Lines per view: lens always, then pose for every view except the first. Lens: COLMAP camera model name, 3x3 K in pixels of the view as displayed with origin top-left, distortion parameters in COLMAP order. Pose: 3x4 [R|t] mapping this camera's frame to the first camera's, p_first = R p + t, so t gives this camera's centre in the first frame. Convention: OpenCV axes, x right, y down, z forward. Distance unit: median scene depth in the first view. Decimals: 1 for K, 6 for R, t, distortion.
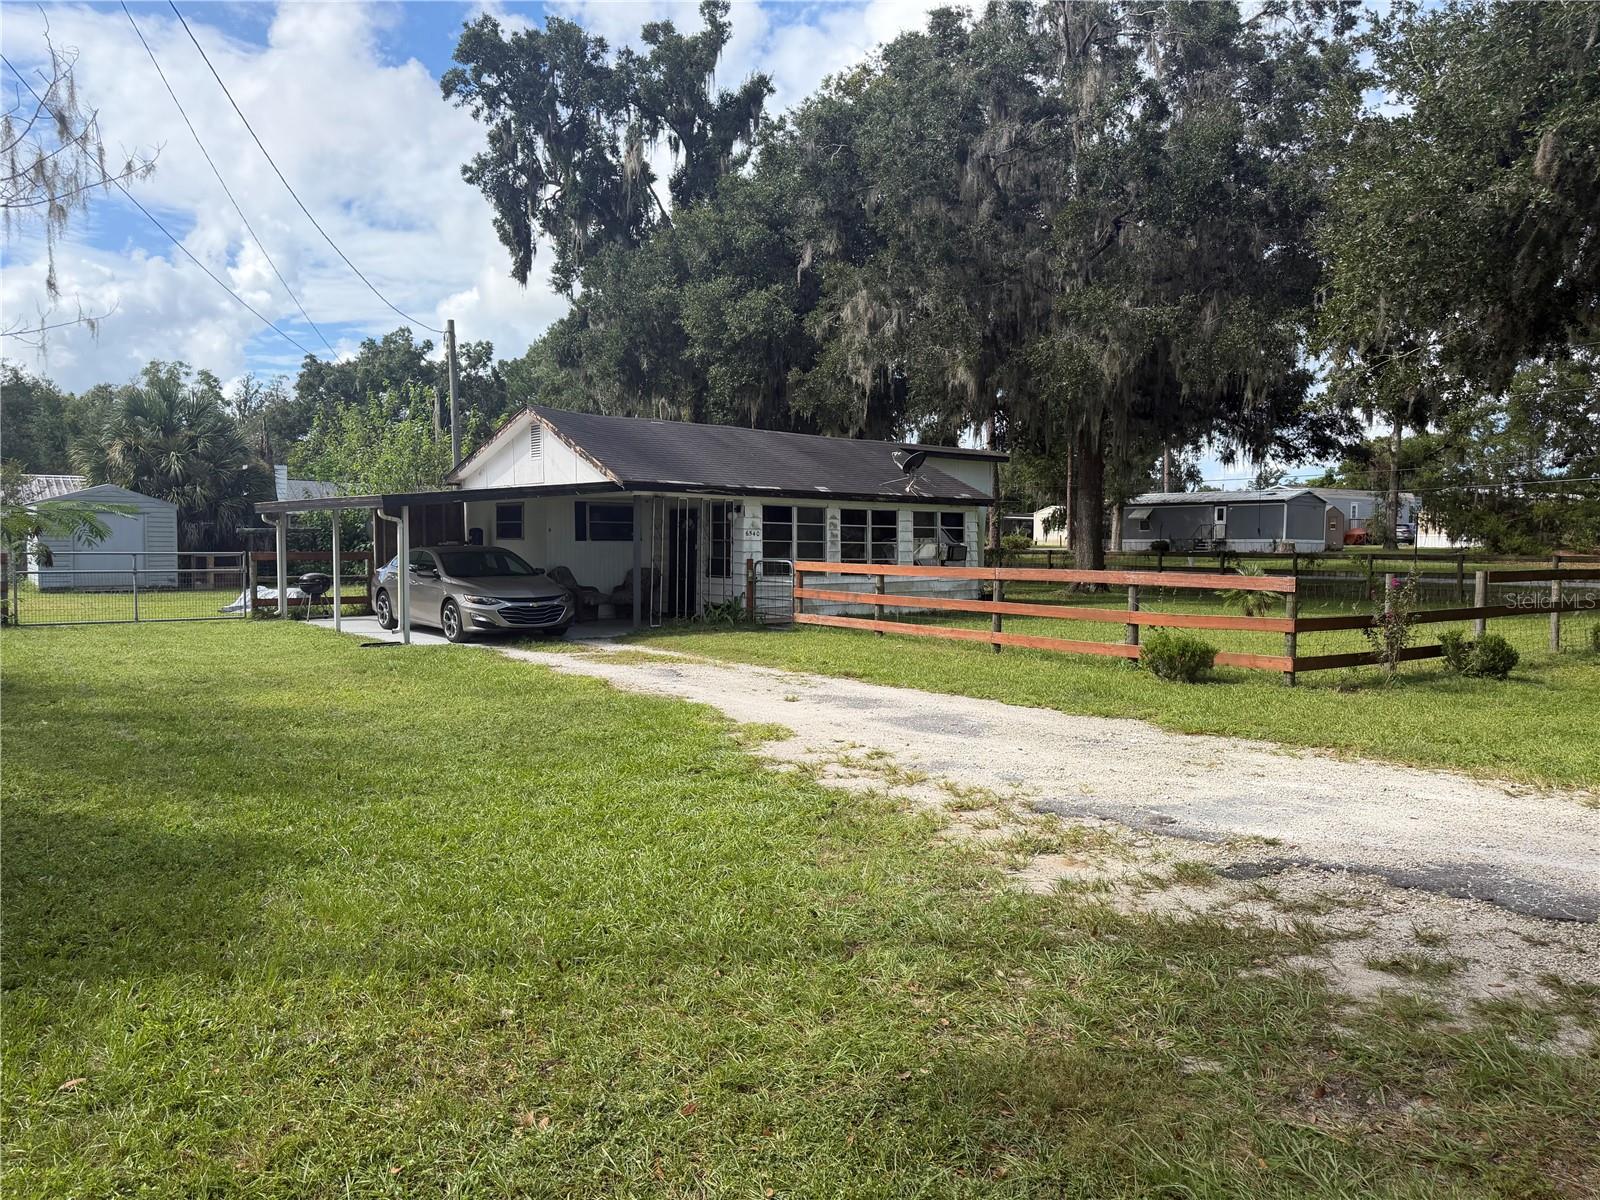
lens RADIAL K [[1139.2, 0, 798.5], [0, 1139.2, 593.2], [0, 0, 1]] dist [0.039084, -0.043219]
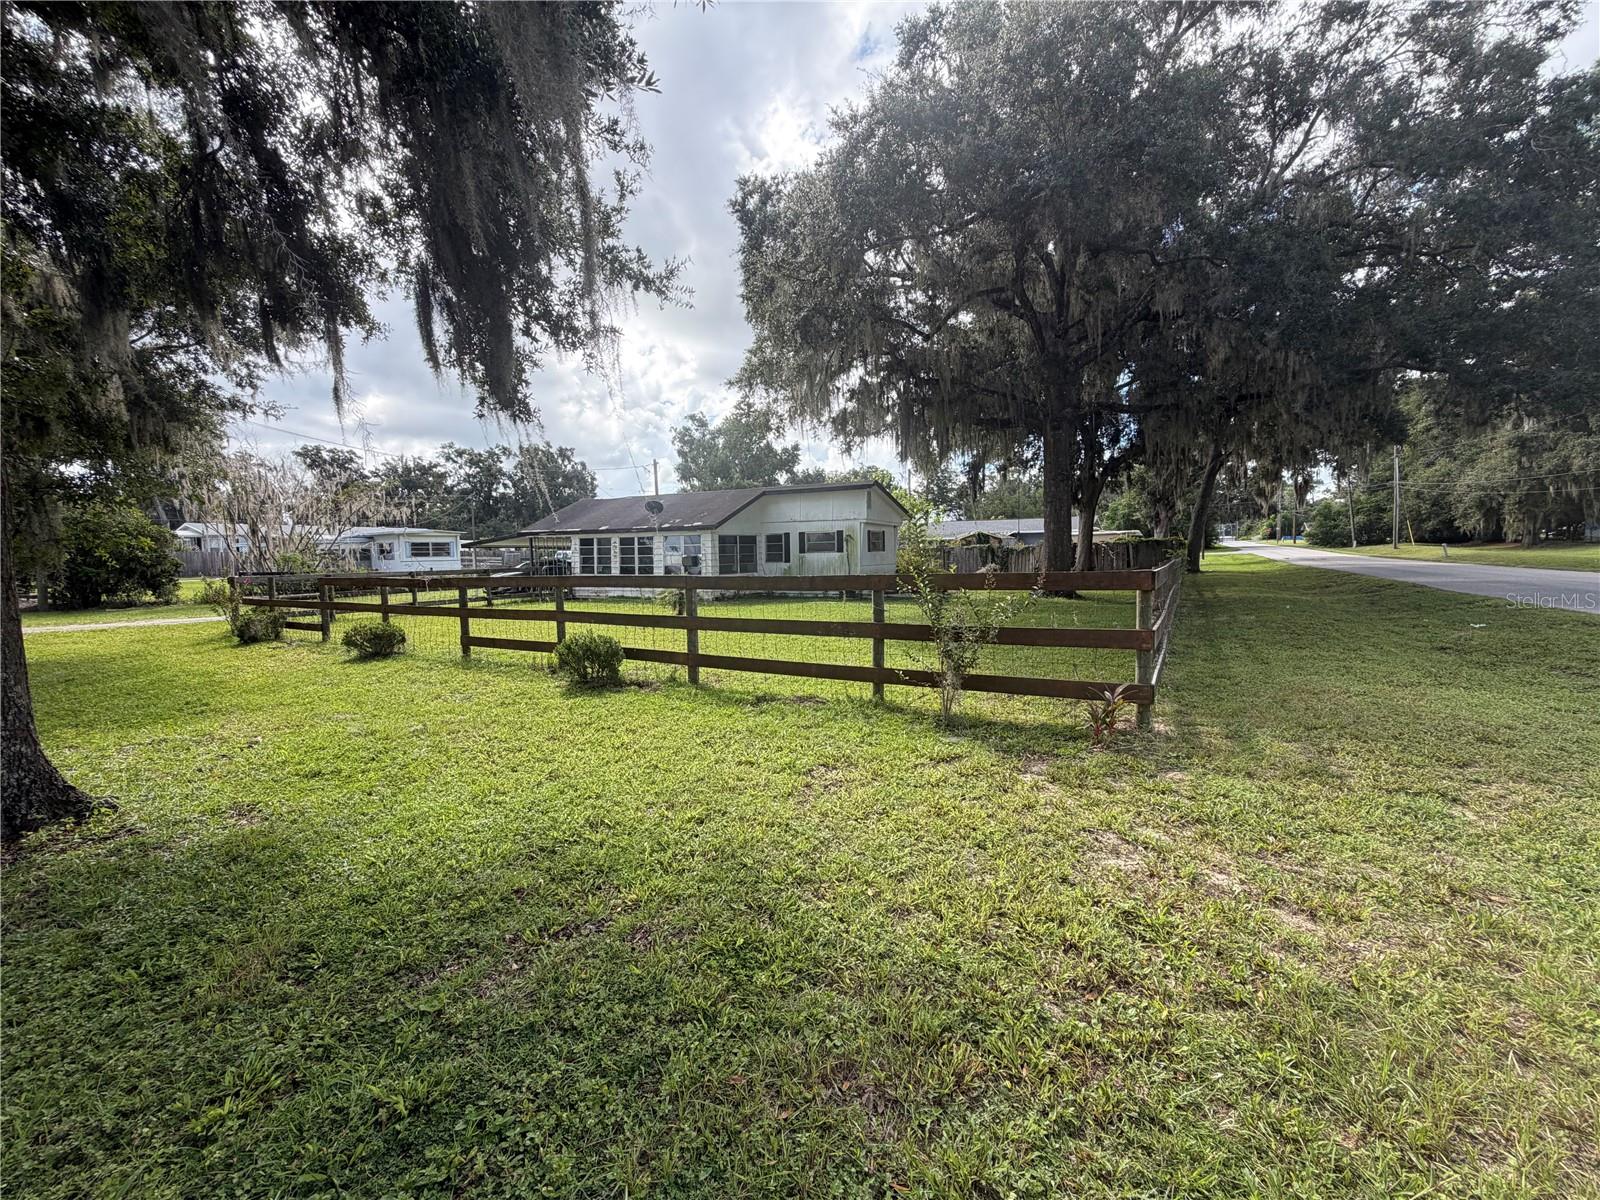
lens RADIAL K [[636.3, 0, 809.7], [0, 636.3, 600.2], [0, 0, 1]] dist [0.007447, -0.001705]
pose [[0.413840, 0.050187, -0.908965, 0.607379], [-0.021676, 0.998739, 0.045276, -0.014983], [0.910092, 0.000966, 0.414406, 0.475920]]
